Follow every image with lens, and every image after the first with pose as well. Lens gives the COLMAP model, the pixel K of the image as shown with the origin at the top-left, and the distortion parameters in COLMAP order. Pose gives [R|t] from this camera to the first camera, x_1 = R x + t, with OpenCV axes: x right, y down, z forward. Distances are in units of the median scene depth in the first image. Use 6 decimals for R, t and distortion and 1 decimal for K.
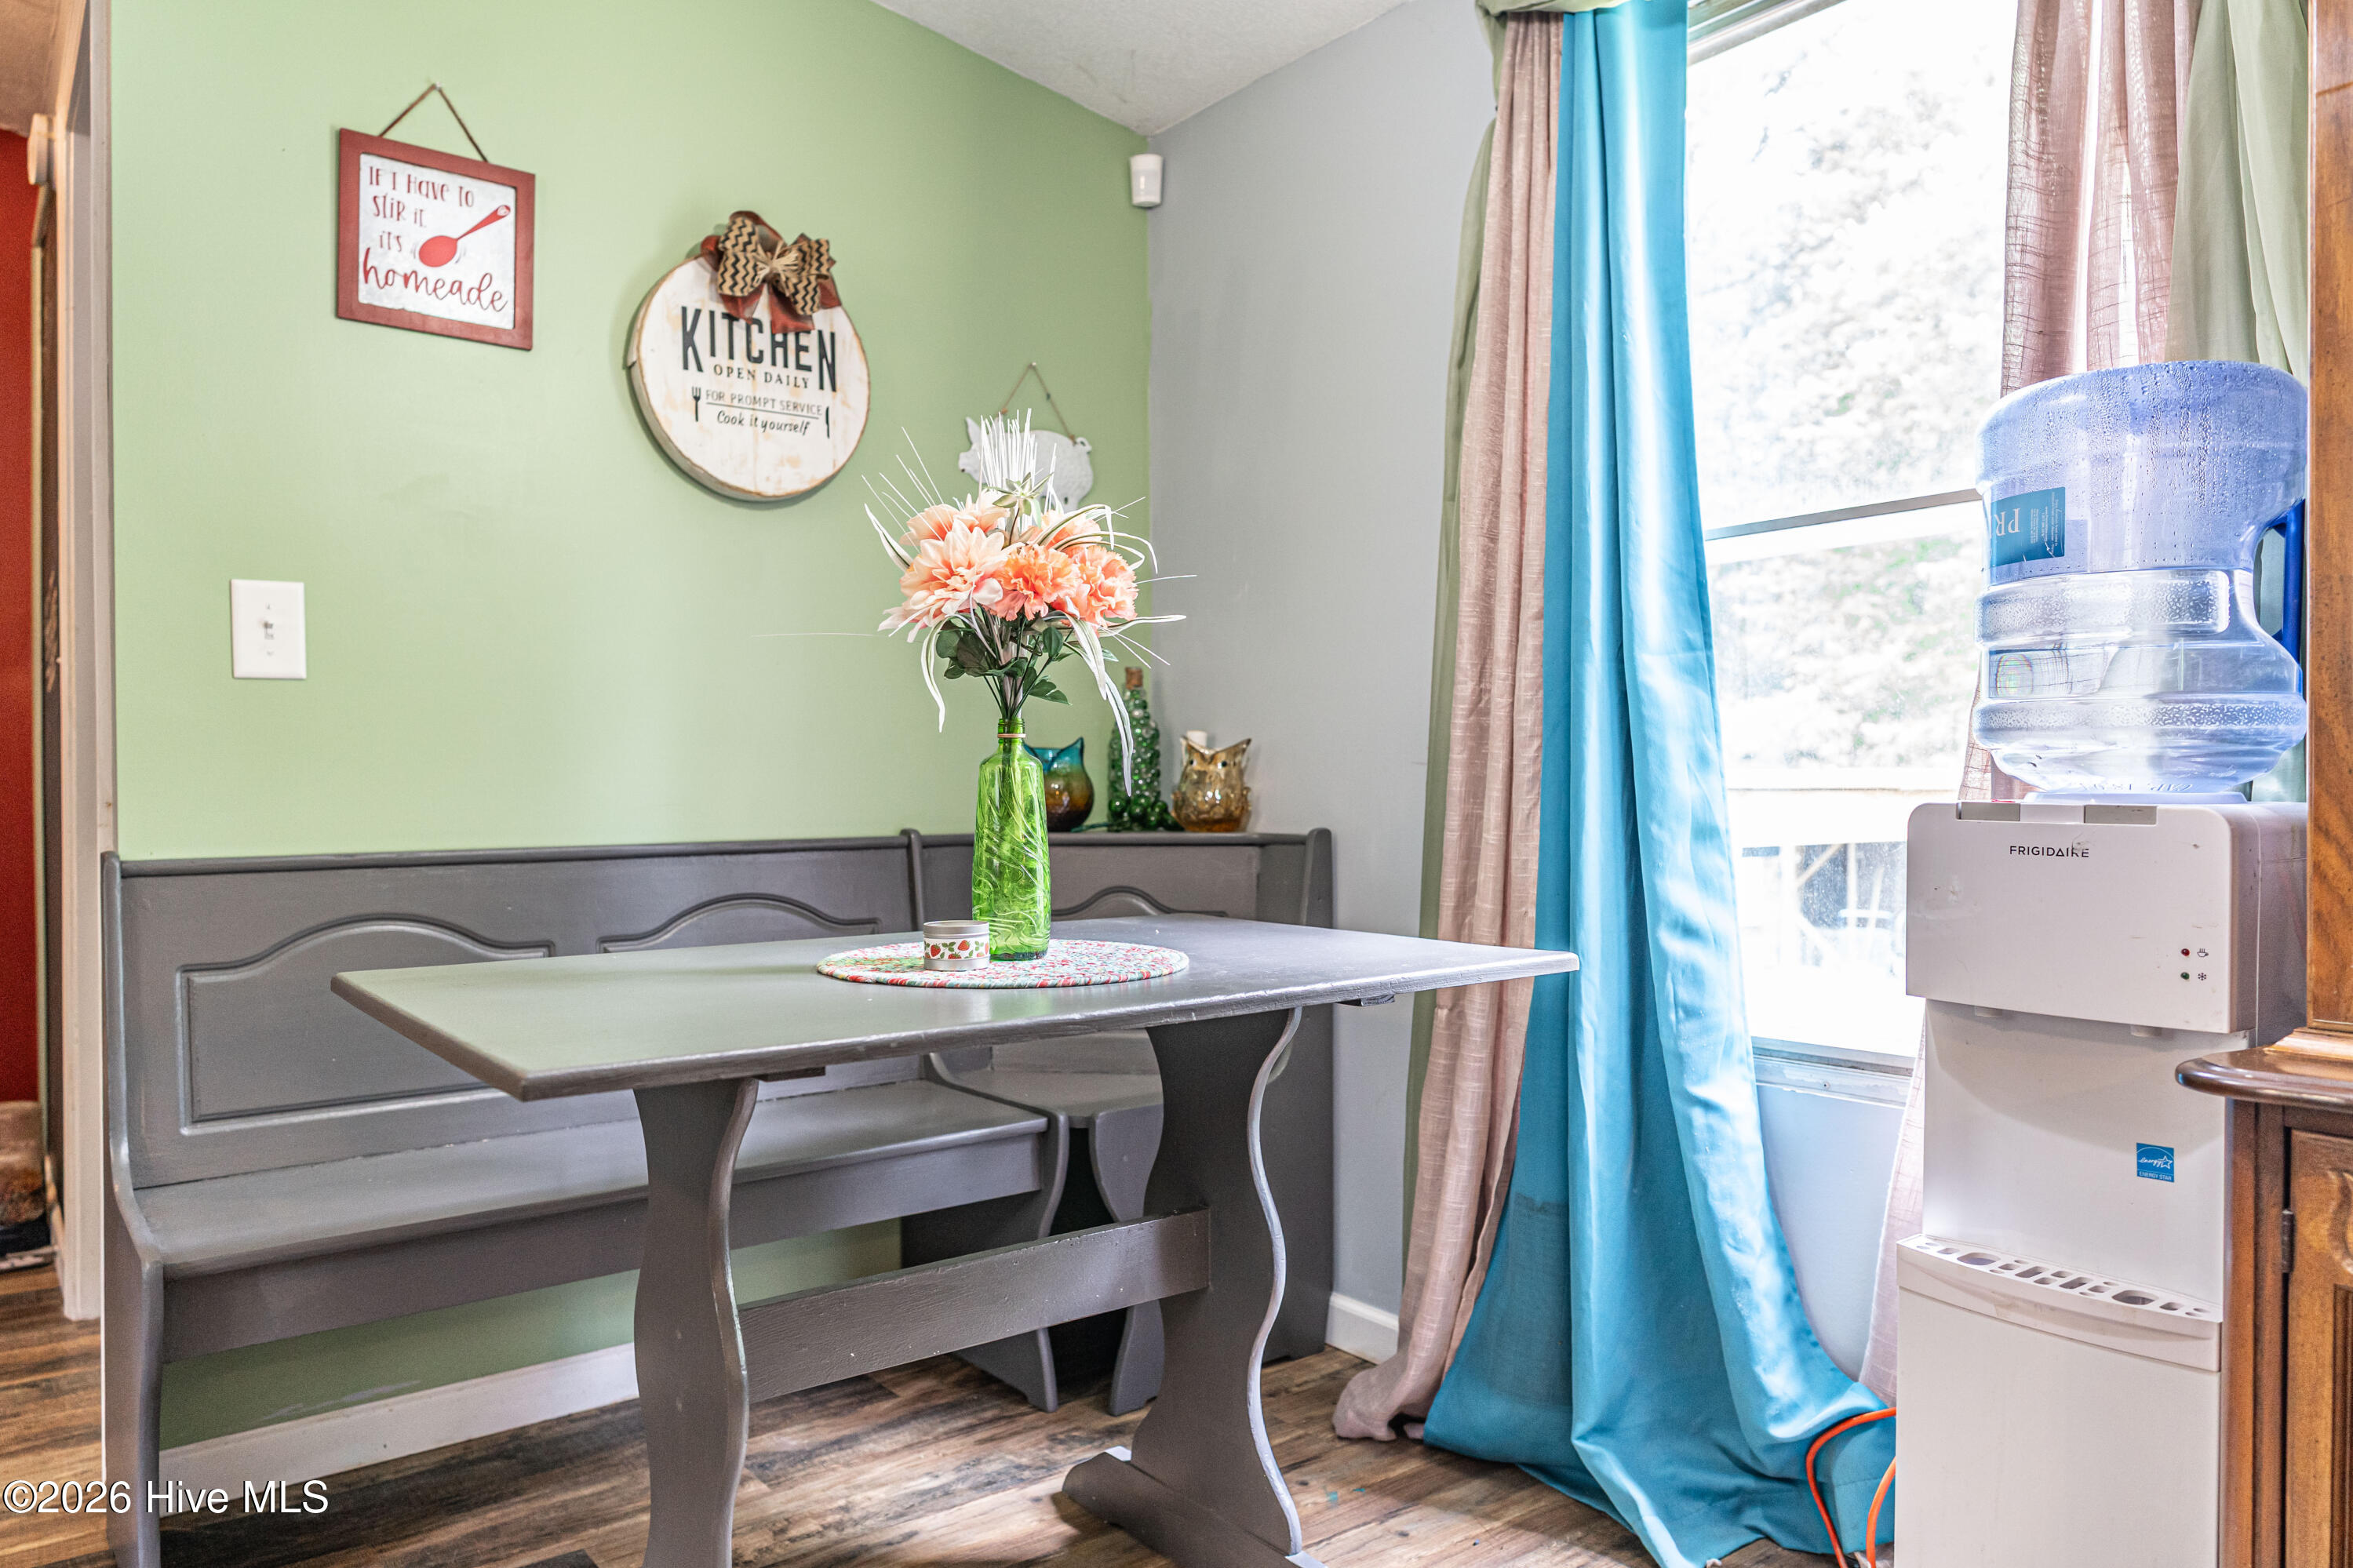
lens RADIAL K [[1573.7, 0, 1186.5], [0, 1573.7, 793.8], [0, 0, 1]] dist [-0.006181, 0.004162]
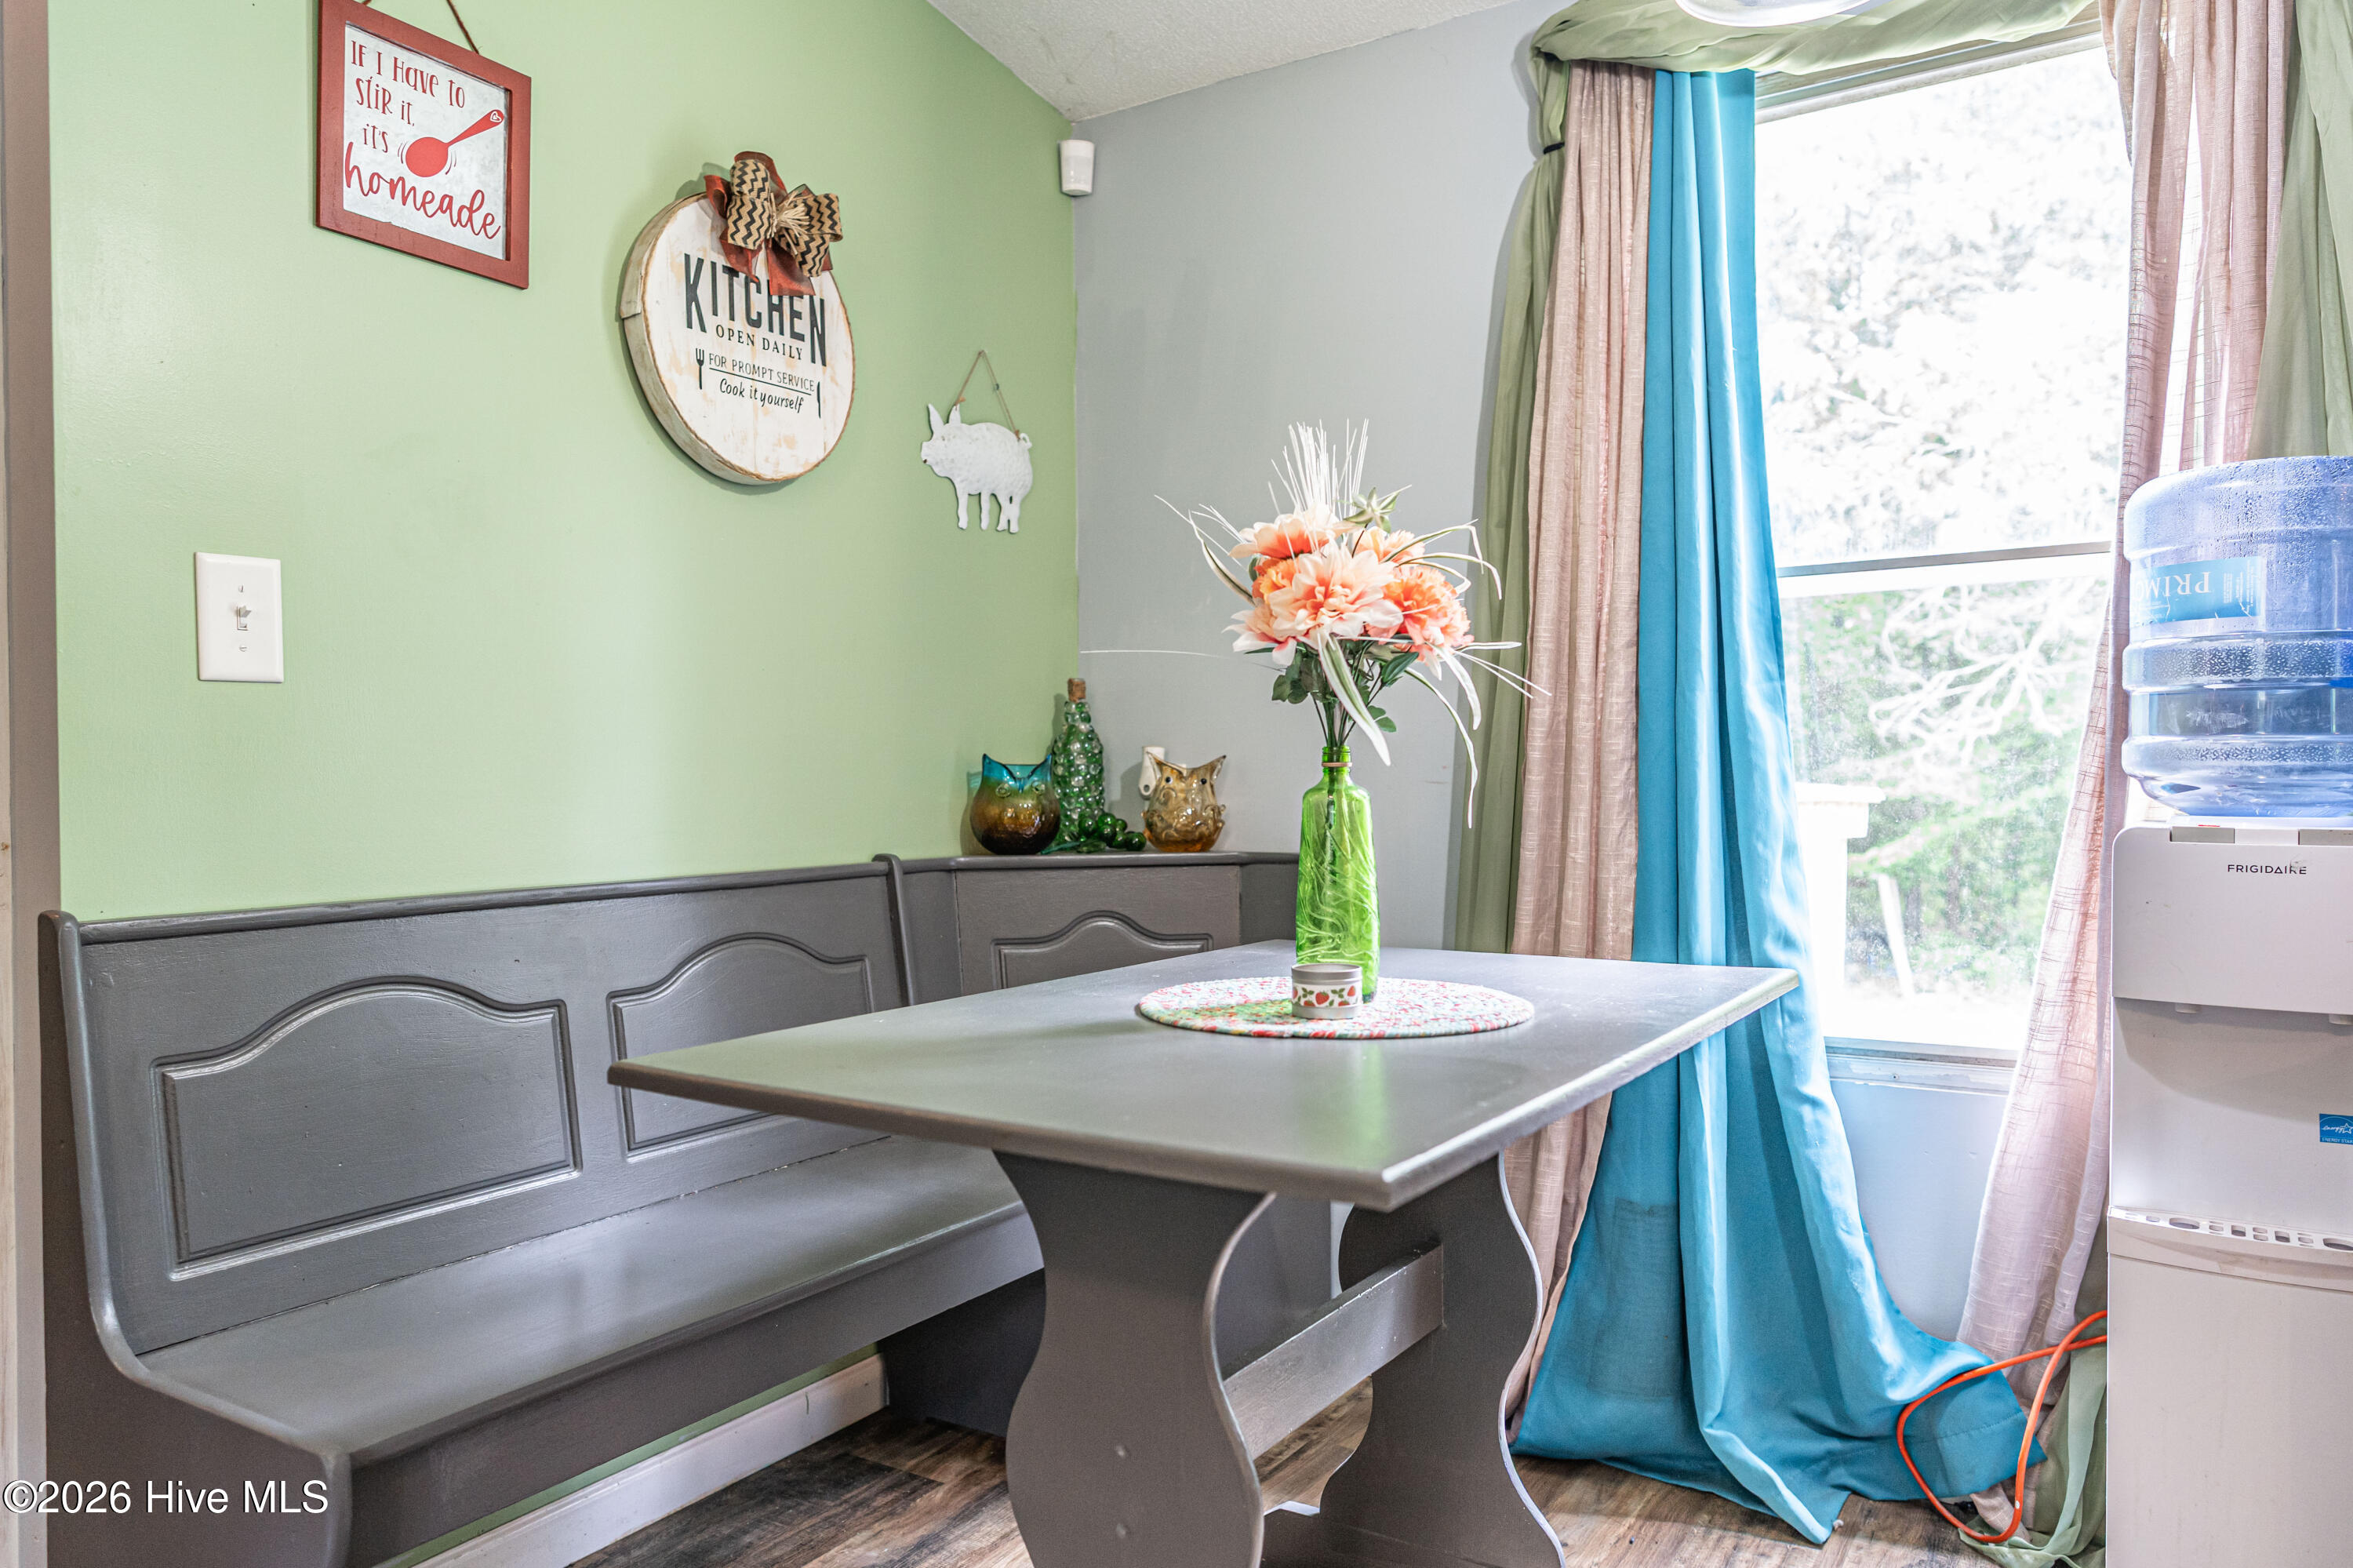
lens RADIAL K [[1573.9, 0, 1177.1], [0, 1573.9, 792.1], [0, 0, 1]] dist [-0.006181, 0.004162]
pose [[0.943552, -0.004907, 0.331189, -0.393293], [0.004887, 0.999988, 0.000892, -0.016702], [-0.331189, 0.000777, 0.943564, 0.110136]]
